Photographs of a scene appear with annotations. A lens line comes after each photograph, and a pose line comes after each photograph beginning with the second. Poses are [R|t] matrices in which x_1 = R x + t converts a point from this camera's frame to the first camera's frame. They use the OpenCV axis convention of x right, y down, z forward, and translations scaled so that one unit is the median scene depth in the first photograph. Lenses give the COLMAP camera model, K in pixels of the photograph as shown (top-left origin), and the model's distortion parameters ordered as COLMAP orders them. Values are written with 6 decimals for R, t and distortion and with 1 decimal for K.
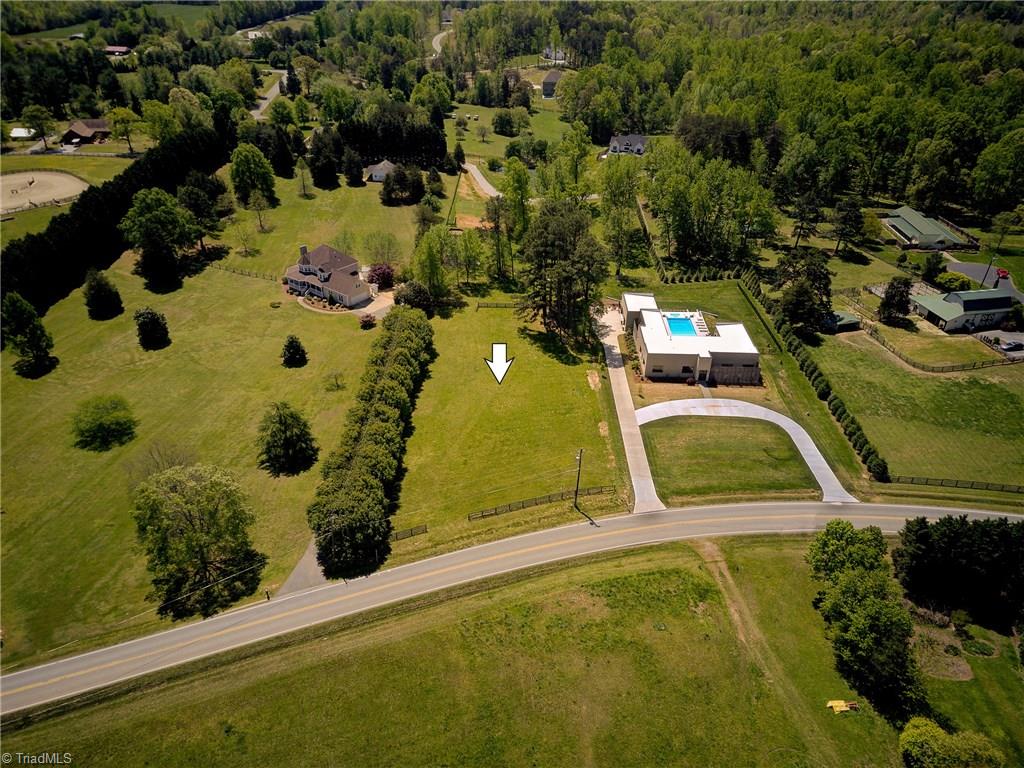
lens RADIAL K [[764.5, 0, 512.0], [0, 764.5, 384.0], [0, 0, 1]] dist [0.112628, -0.004416]
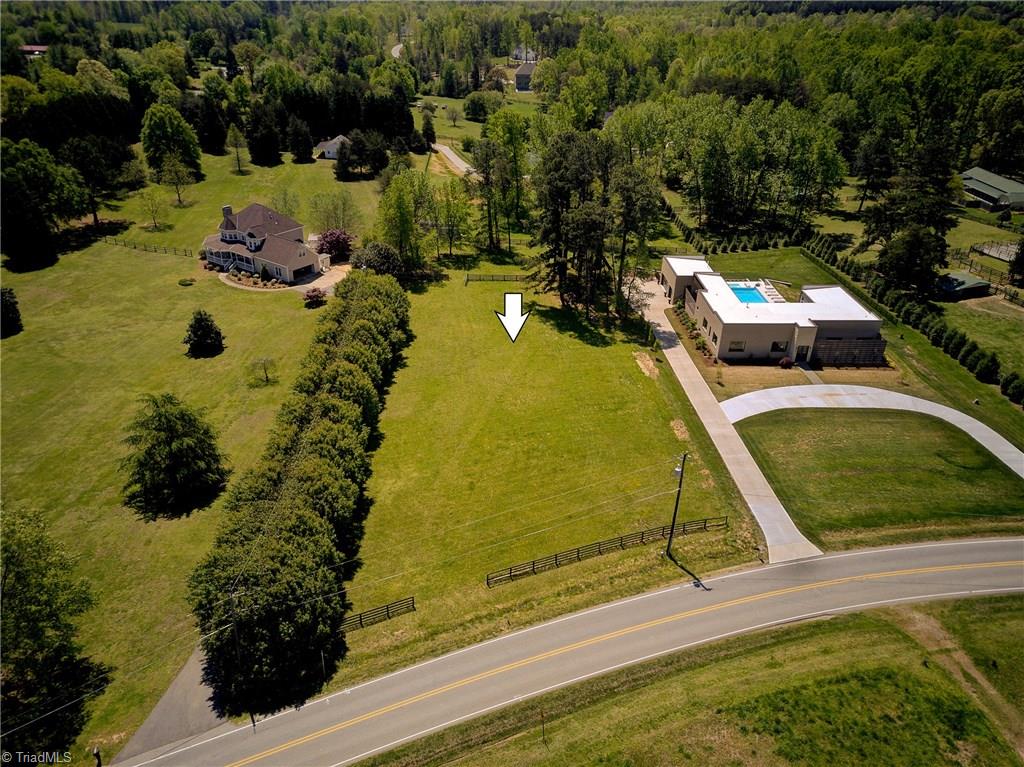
lens RADIAL K [[770.3, 0, 509.6], [0, 770.3, 385.2], [0, 0, 1]] dist [0.083082, 0.005253]
pose [[0.998732, -0.024195, 0.044143, -0.046765], [0.026262, 0.998556, -0.046859, 0.042933], [-0.042945, 0.047959, 0.997926, 0.315748]]
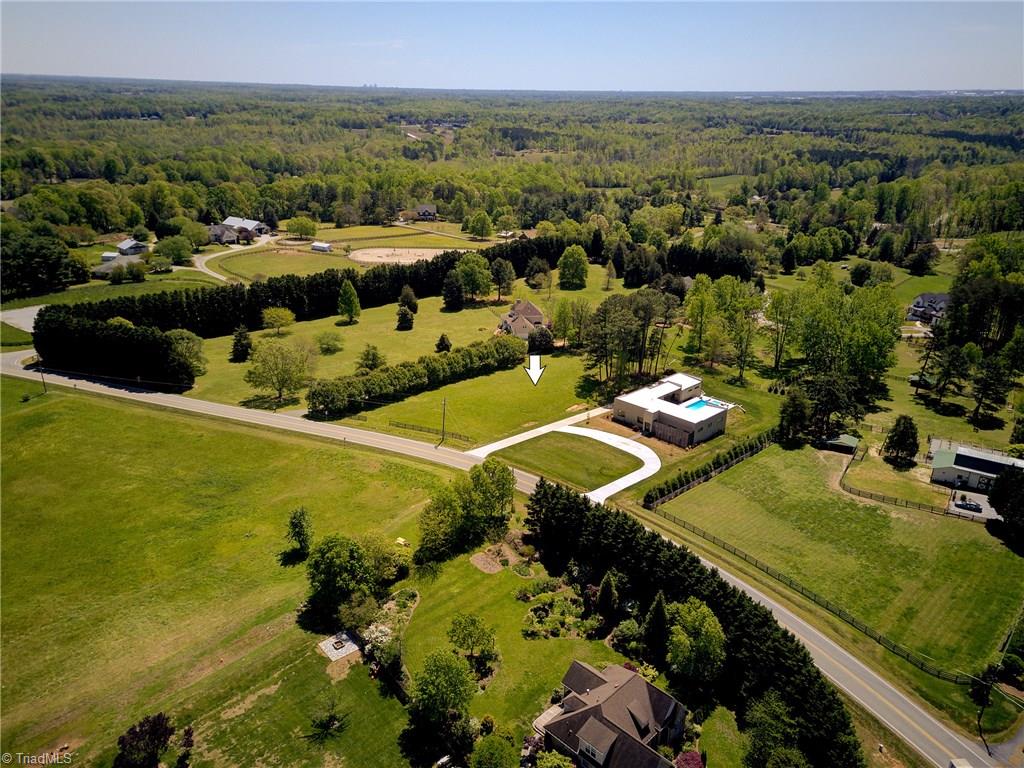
lens RADIAL K [[764.5, 0, 512.0], [0, 764.5, 384.0], [0, 0, 1]] dist [0.112628, -0.004416]
pose [[0.721458, 0.240311, -0.649422, 0.868935], [-0.363989, 0.929440, -0.060436, 0.077027], [0.589075, 0.279984, 0.758023, -0.066475]]
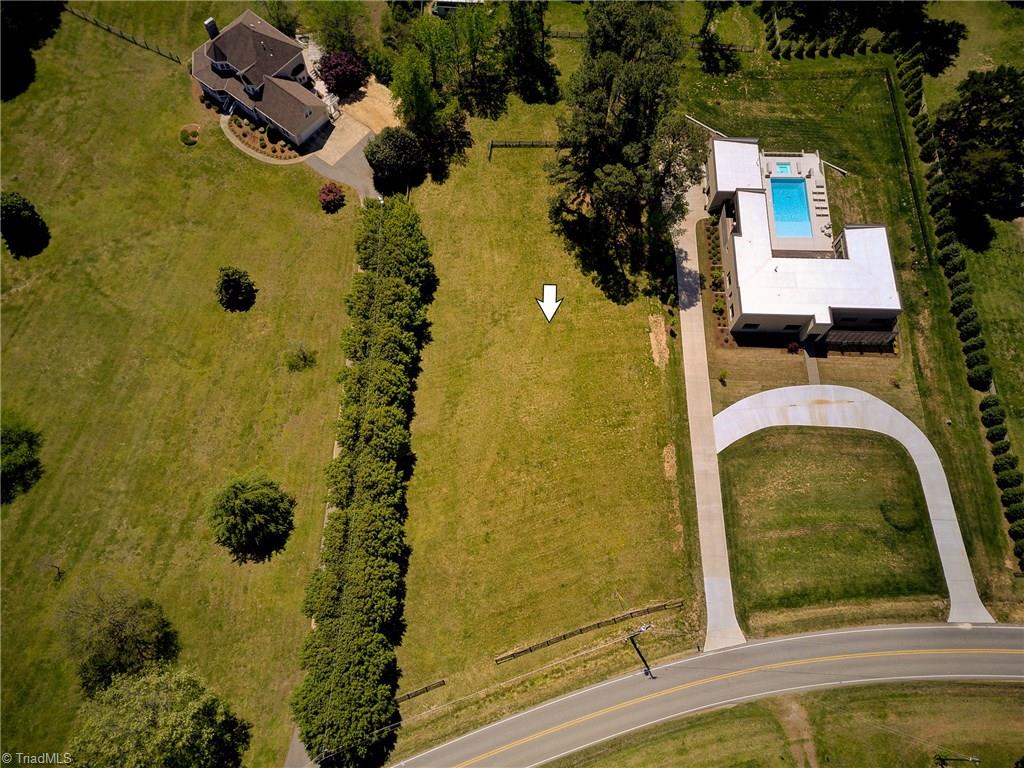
lens RADIAL K [[770.3, 0, 509.6], [0, 770.3, 385.7], [0, 0, 1]] dist [0.083082, 0.005253]
pose [[0.999963, 0.007433, 0.004343, -0.036196], [-0.008565, 0.808337, 0.588657, -0.400159], [0.000865, -0.588673, 0.808371, 0.389840]]
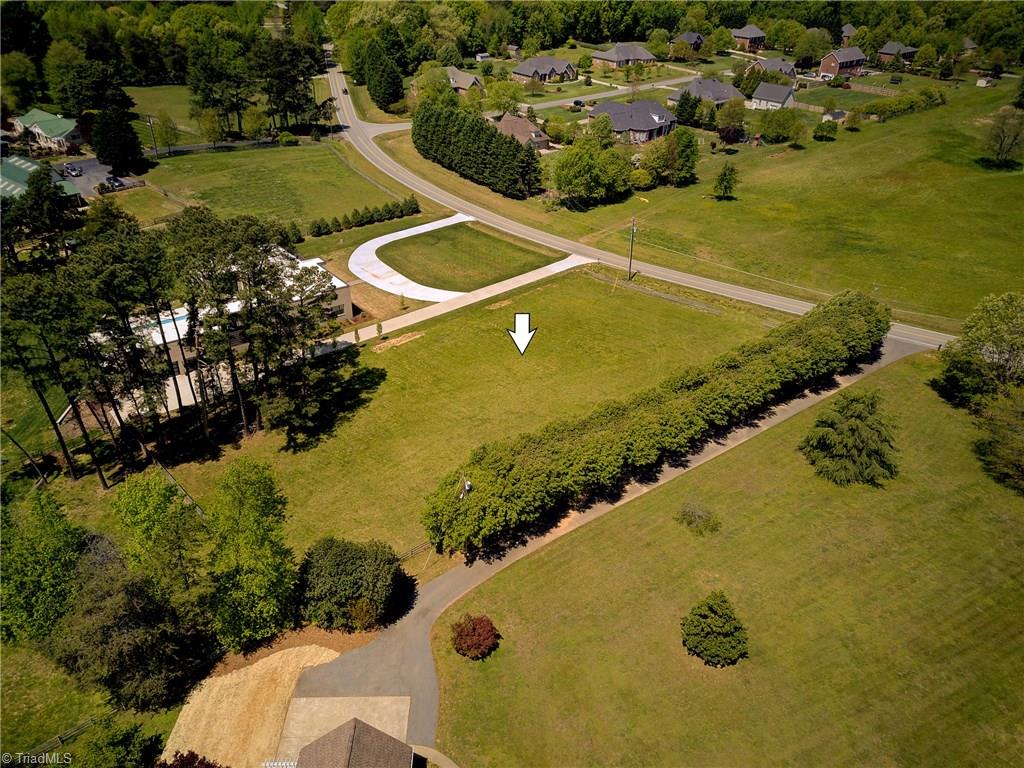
lens RADIAL K [[770.3, 0, 509.6], [0, 770.3, 385.7], [0, 0, 1]] dist [0.083082, 0.005253]
pose [[-0.635033, -0.432070, 0.640351, -0.441553], [0.362156, 0.565686, 0.740839, -0.482701], [-0.682332, 0.702364, -0.202753, 1.110673]]
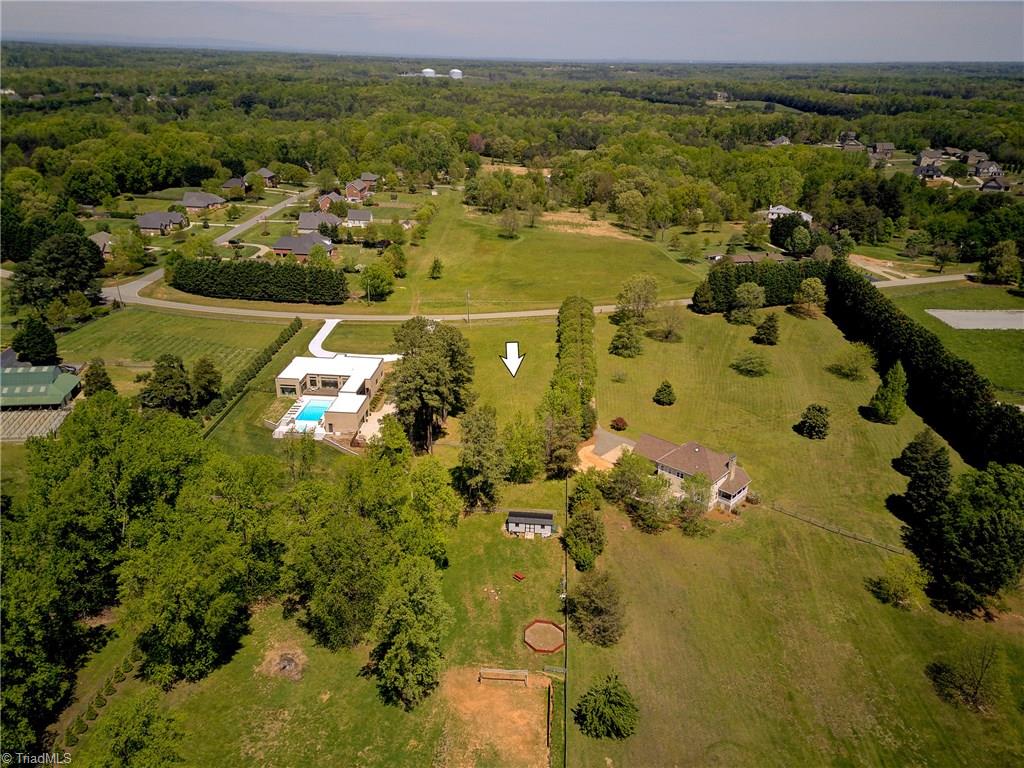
lens RADIAL K [[770.3, 0, 509.6], [0, 770.3, 385.7], [0, 0, 1]] dist [0.083082, 0.005253]
pose [[-0.996504, -0.065158, 0.052287, -0.111108], [0.004491, 0.583182, 0.812329, -1.070095], [-0.083423, 0.809724, -0.580850, 1.773443]]
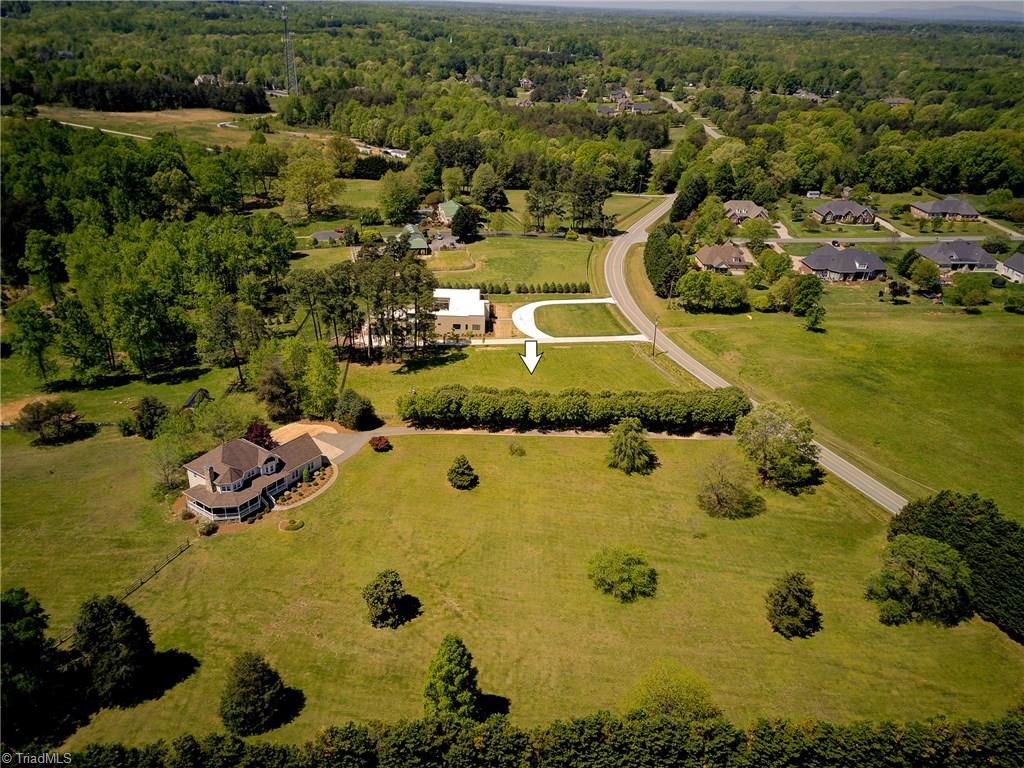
lens RADIAL K [[770.3, 0, 509.6], [0, 770.3, 385.7], [0, 0, 1]] dist [0.083082, 0.005253]
pose [[-0.049629, -0.457411, 0.887870, -1.086103], [0.485915, 0.765606, 0.421585, -0.494472], [-0.872596, 0.452352, 0.184267, 0.764369]]
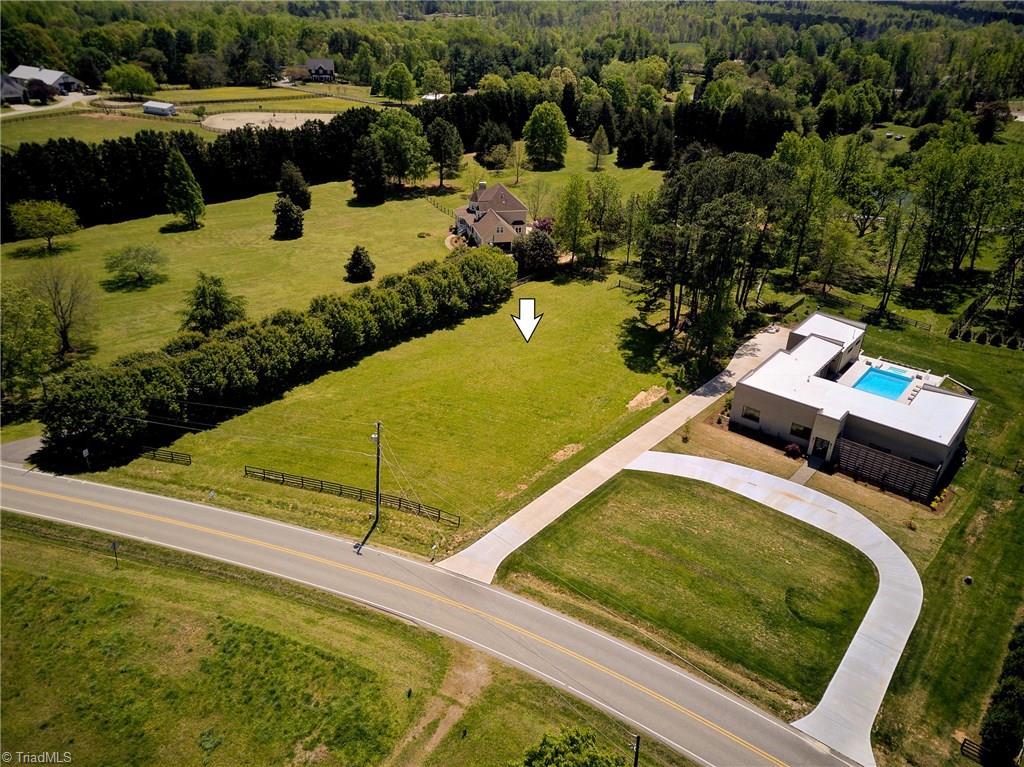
lens RADIAL K [[770.3, 0, 509.6], [0, 770.3, 385.2], [0, 0, 1]] dist [0.083082, 0.005253]
pose [[0.792854, 0.291203, -0.535334, 0.360991], [-0.329757, 0.943736, 0.024974, 0.006077], [0.512487, 0.156729, 0.844271, 0.395909]]
